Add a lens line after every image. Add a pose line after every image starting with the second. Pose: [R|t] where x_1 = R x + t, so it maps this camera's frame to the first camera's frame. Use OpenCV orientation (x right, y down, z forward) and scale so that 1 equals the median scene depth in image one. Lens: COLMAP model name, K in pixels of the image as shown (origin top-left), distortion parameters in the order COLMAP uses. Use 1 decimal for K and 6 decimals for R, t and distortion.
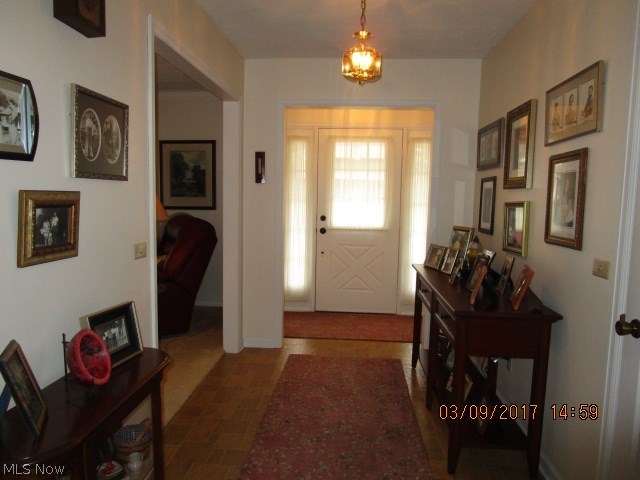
lens RADIAL K [[454.5, 0, 320.0], [0, 454.5, 240.0], [0, 0, 1]] dist [-0.034264, 0.005273]
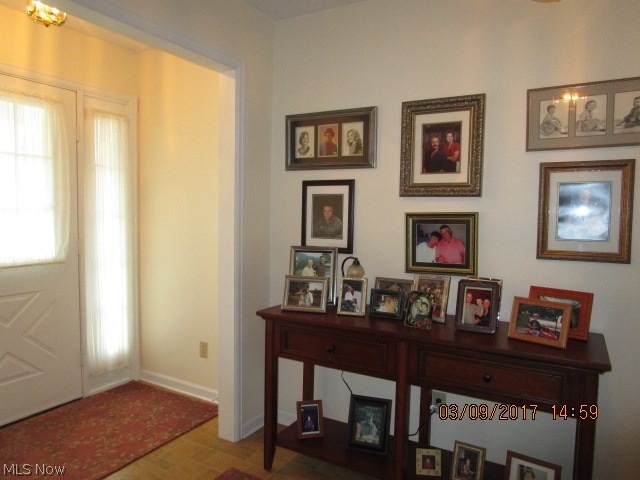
lens RADIAL K [[454.5, 0, 320.0], [0, 454.5, 240.0], [0, 0, 1]] dist [-0.034264, 0.005273]
pose [[0.428076, -0.071028, 0.900947, -0.229426], [0.079036, 0.996030, 0.040971, -0.046773], [-0.900280, 0.053668, 0.431990, 0.459742]]
